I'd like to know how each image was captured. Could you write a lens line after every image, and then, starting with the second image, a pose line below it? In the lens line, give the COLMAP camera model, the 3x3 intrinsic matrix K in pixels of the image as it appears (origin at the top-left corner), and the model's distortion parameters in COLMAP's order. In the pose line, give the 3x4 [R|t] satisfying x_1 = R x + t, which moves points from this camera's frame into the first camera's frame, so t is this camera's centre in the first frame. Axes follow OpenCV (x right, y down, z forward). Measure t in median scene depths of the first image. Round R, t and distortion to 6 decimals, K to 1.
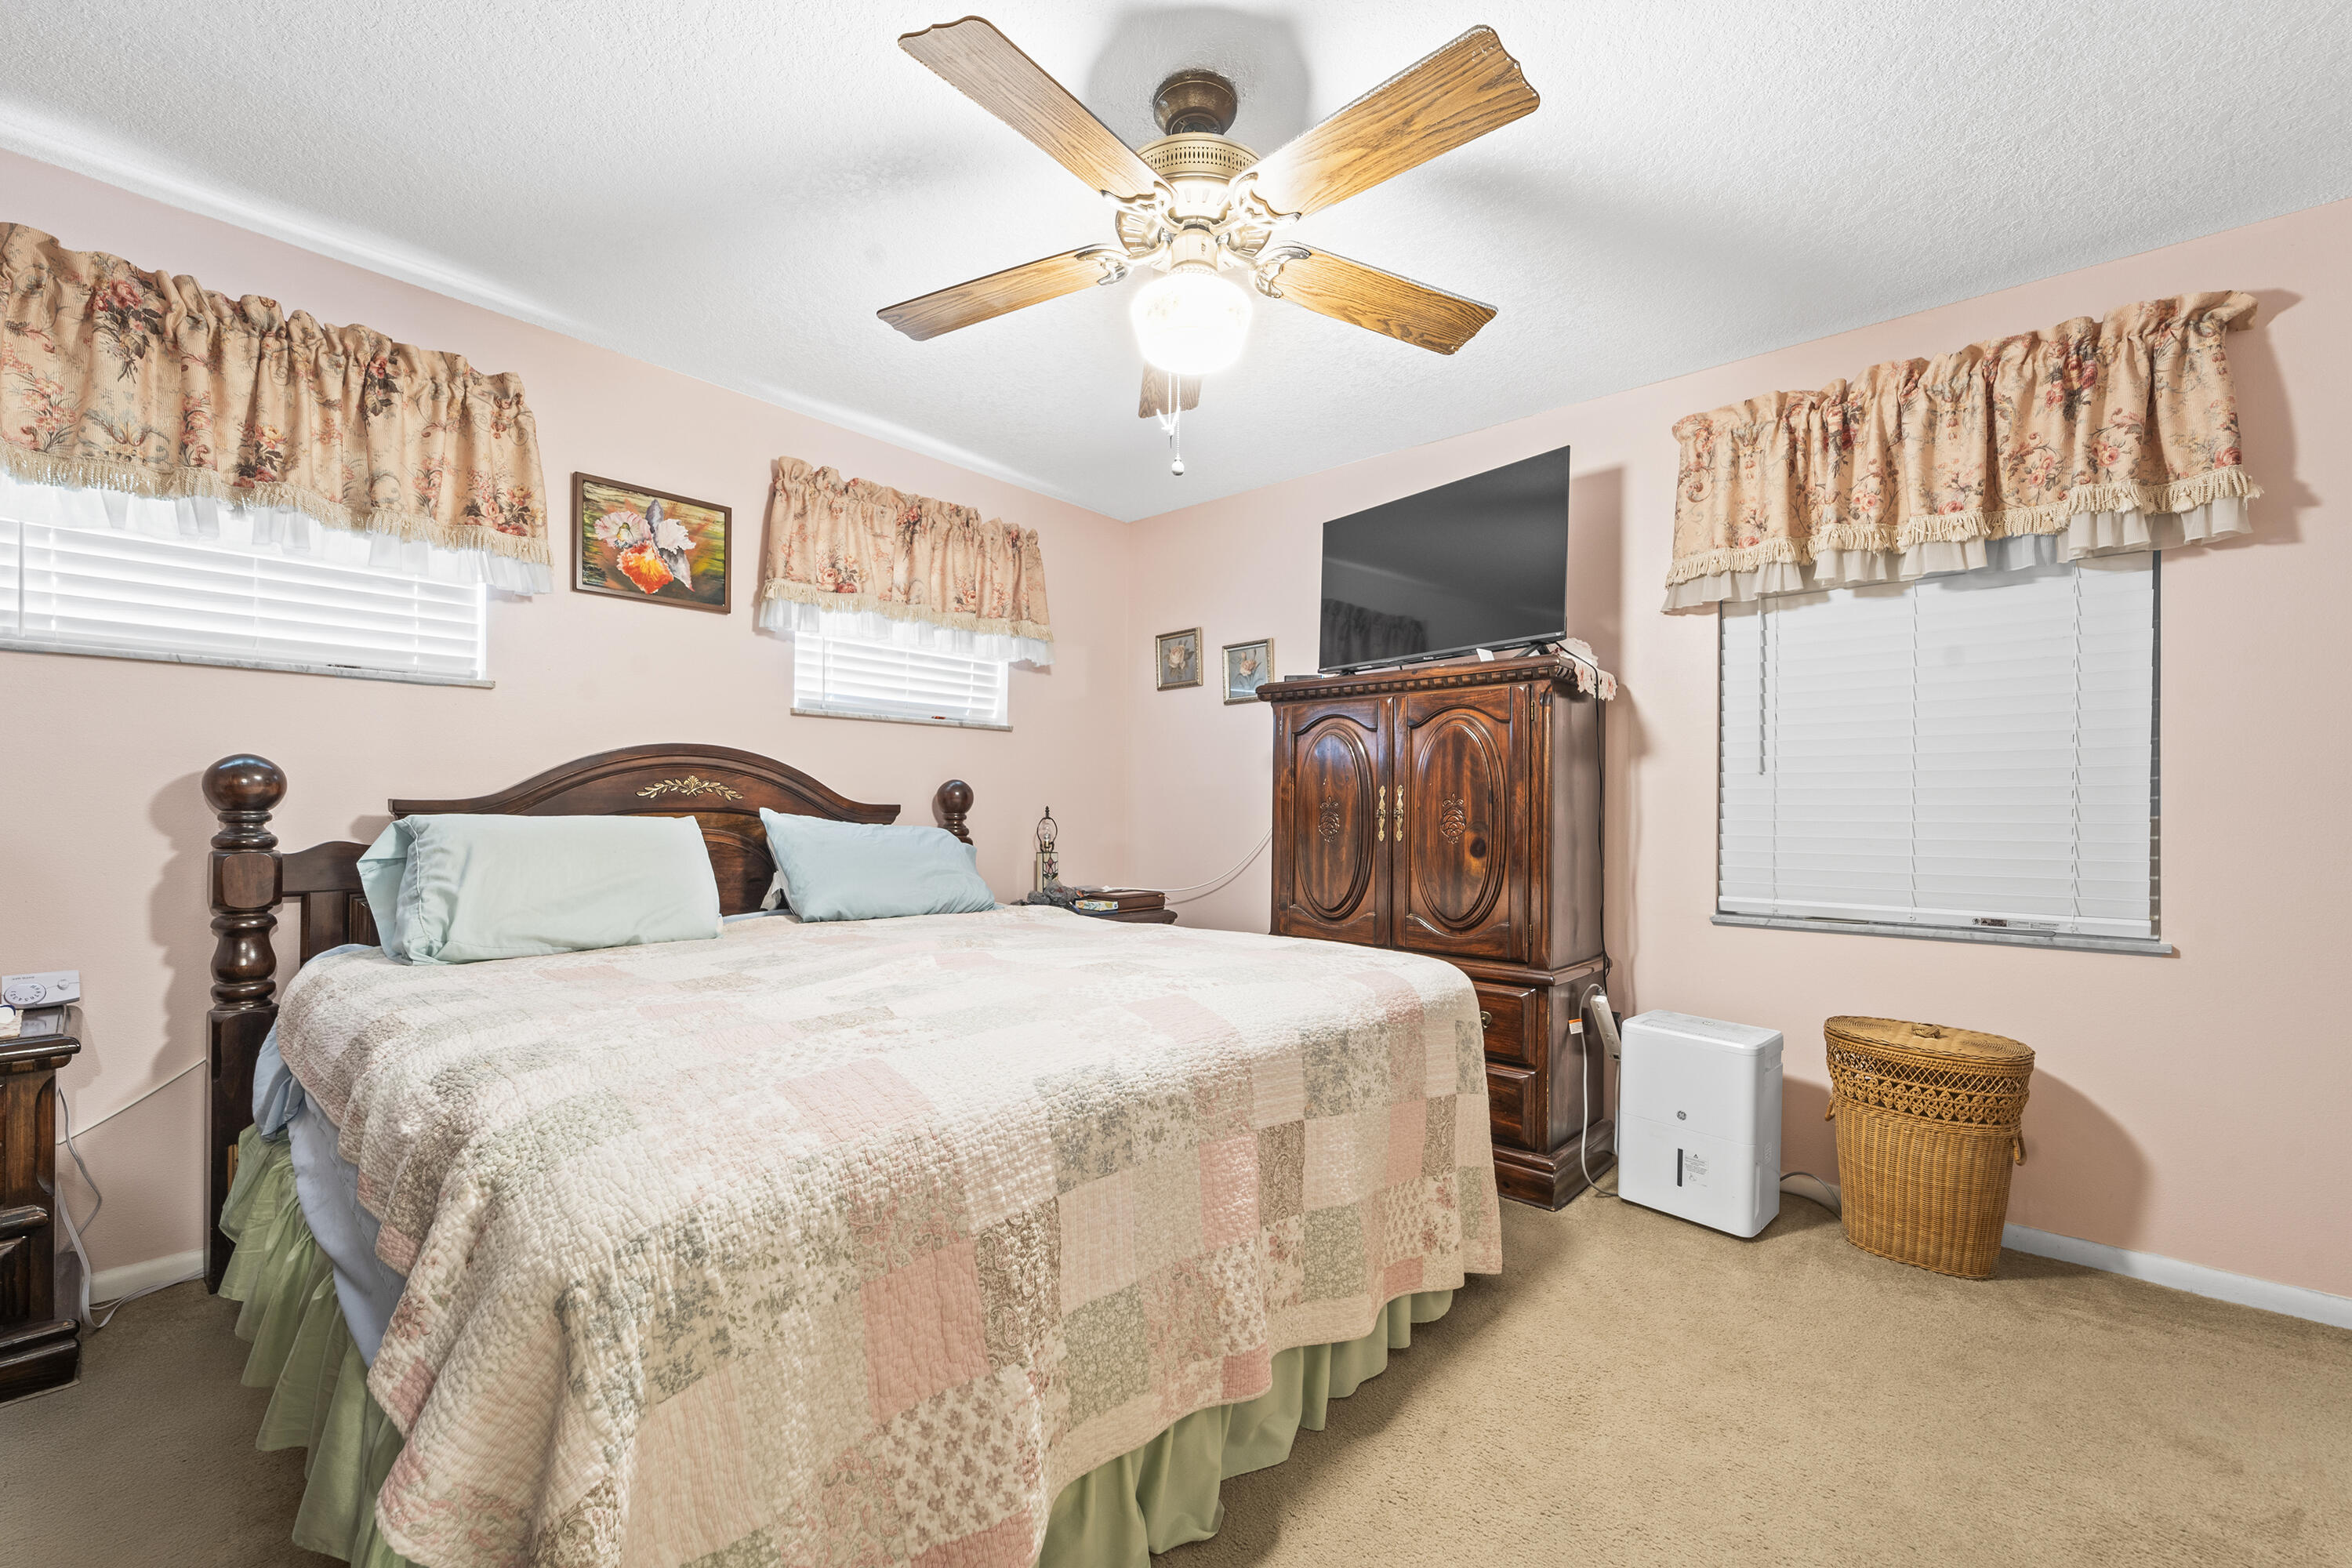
lens RADIAL K [[949.3, 0, 1172.4], [0, 949.3, 816.9], [0, 0, 1]] dist [0.000936, -0.002095]
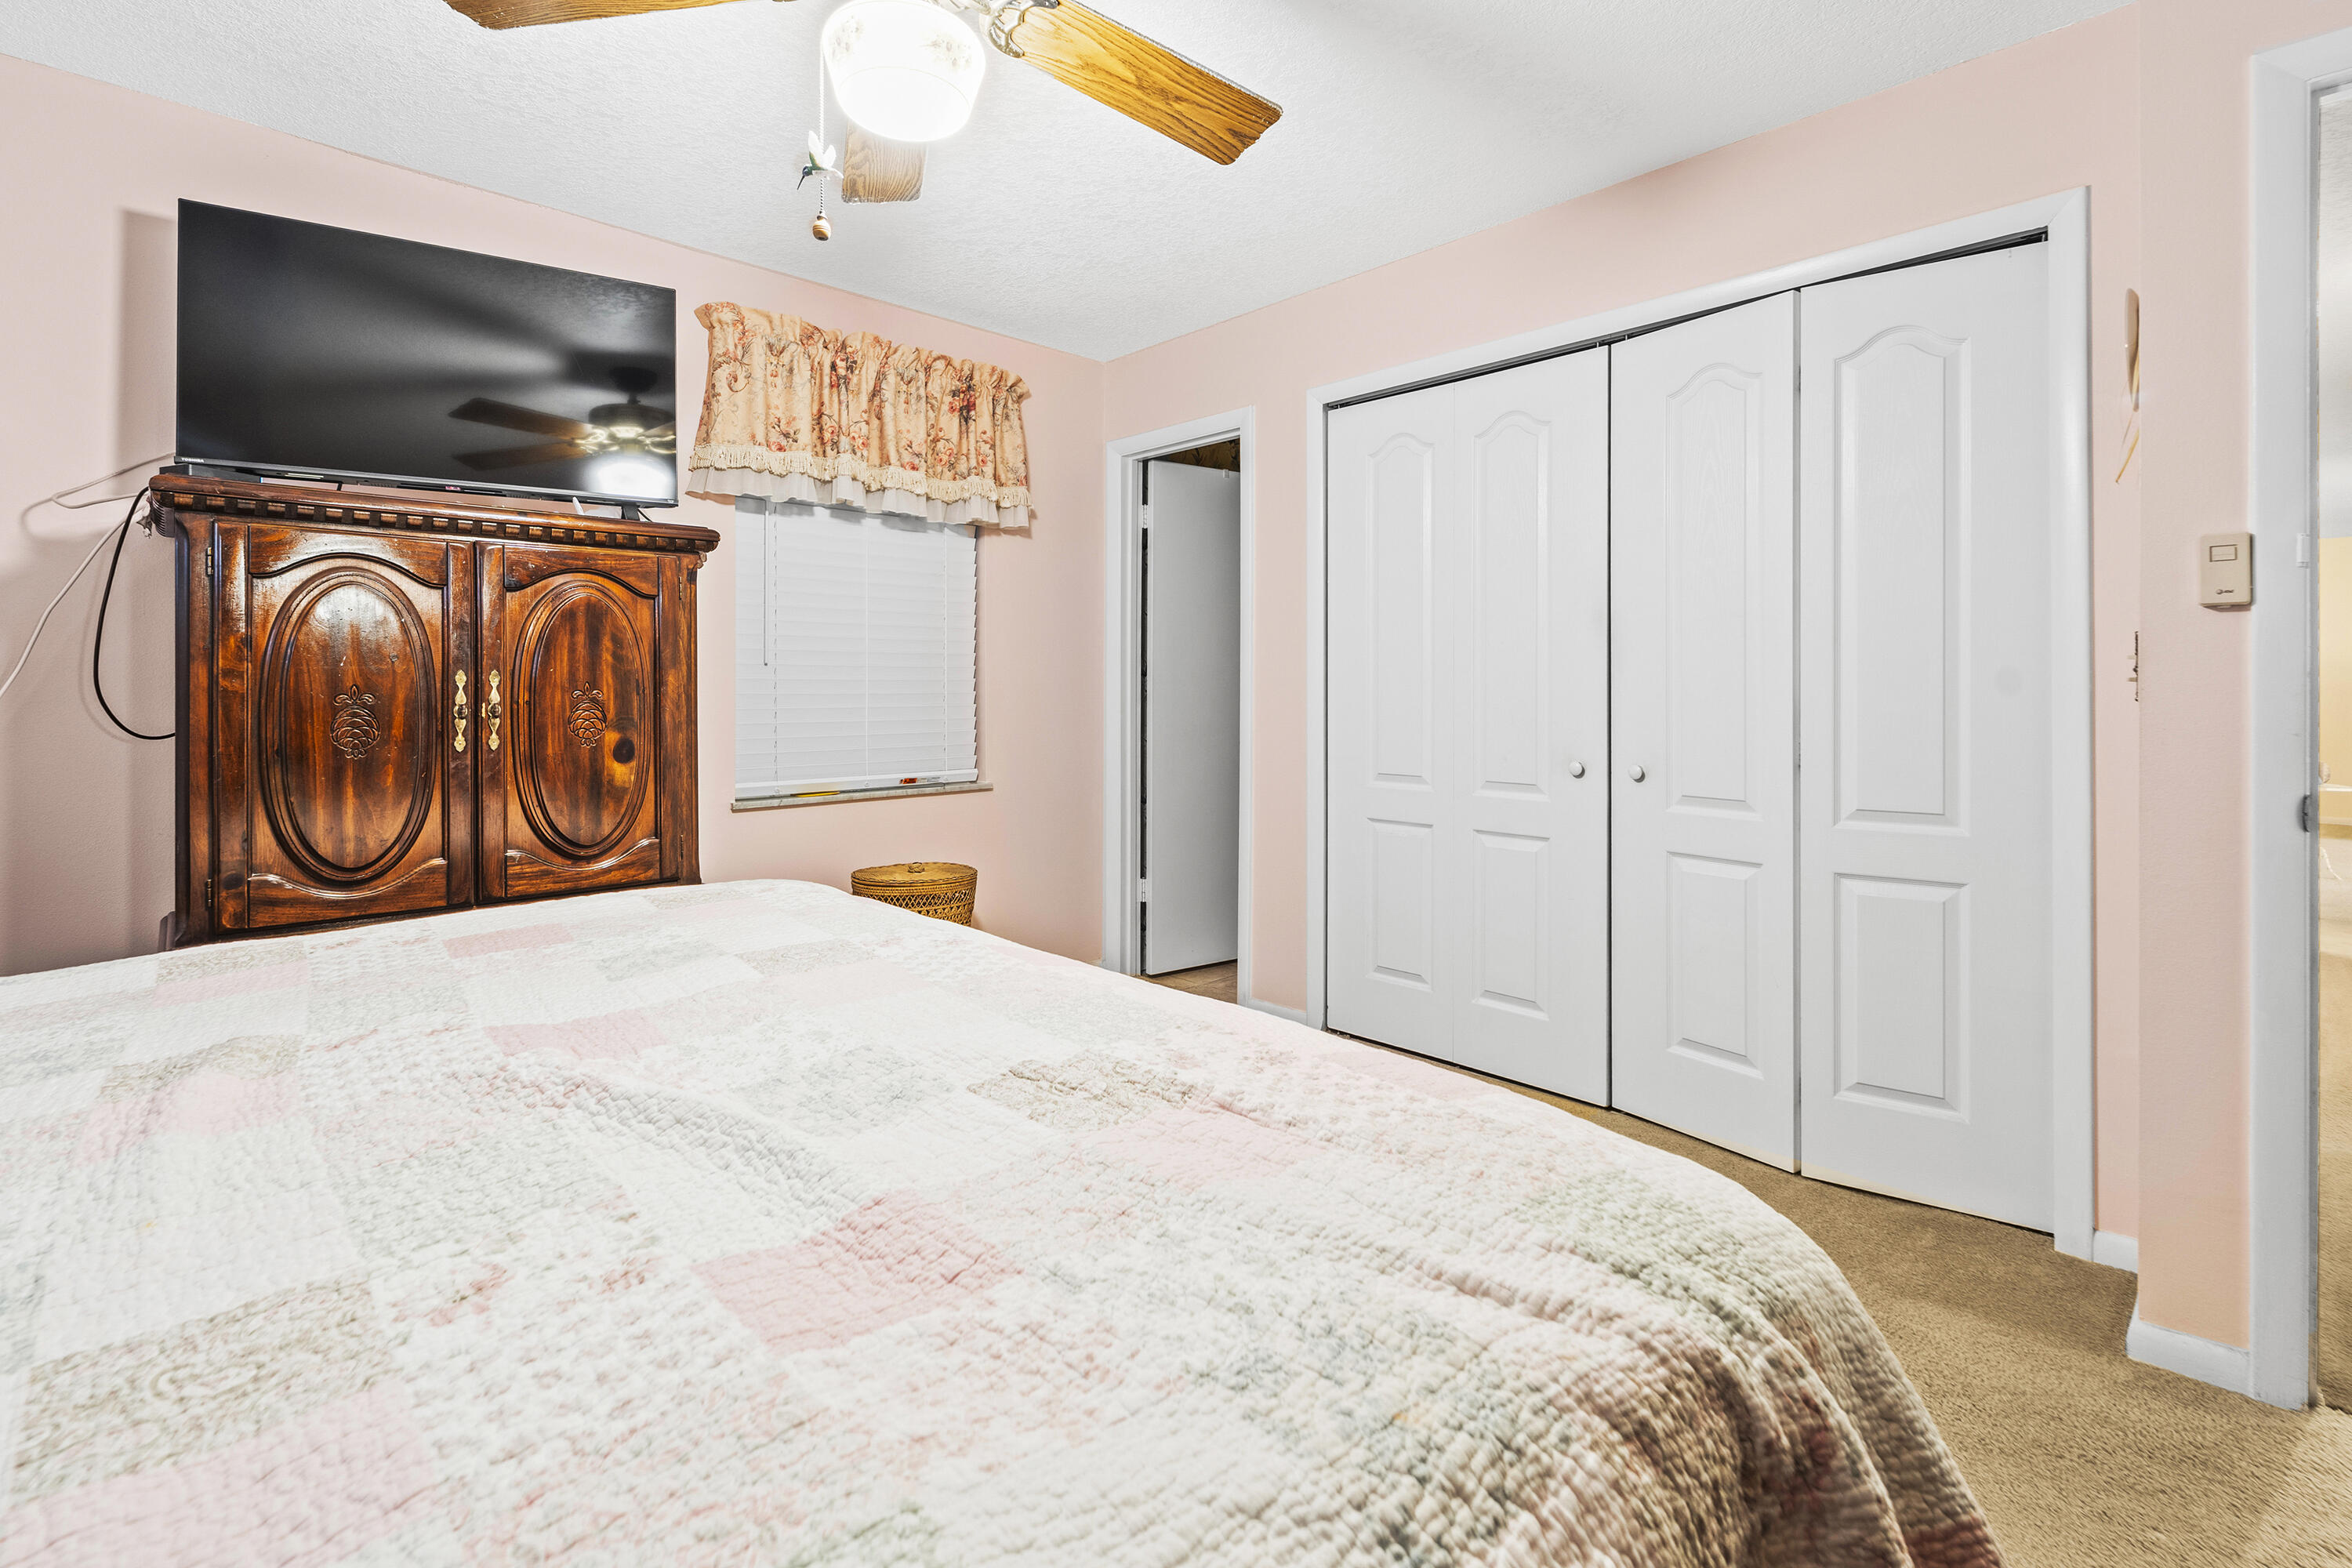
lens RADIAL K [[1018.2, 0, 1175.6], [0, 1018.2, 694.7], [0, 0, 1]] dist [0.001255, 0.000035]
pose [[0.095878, -0.009135, 0.995351, -0.485875], [0.012435, 0.999891, 0.007978, -0.015856], [-0.995315, 0.011612, 0.095981, 0.449717]]
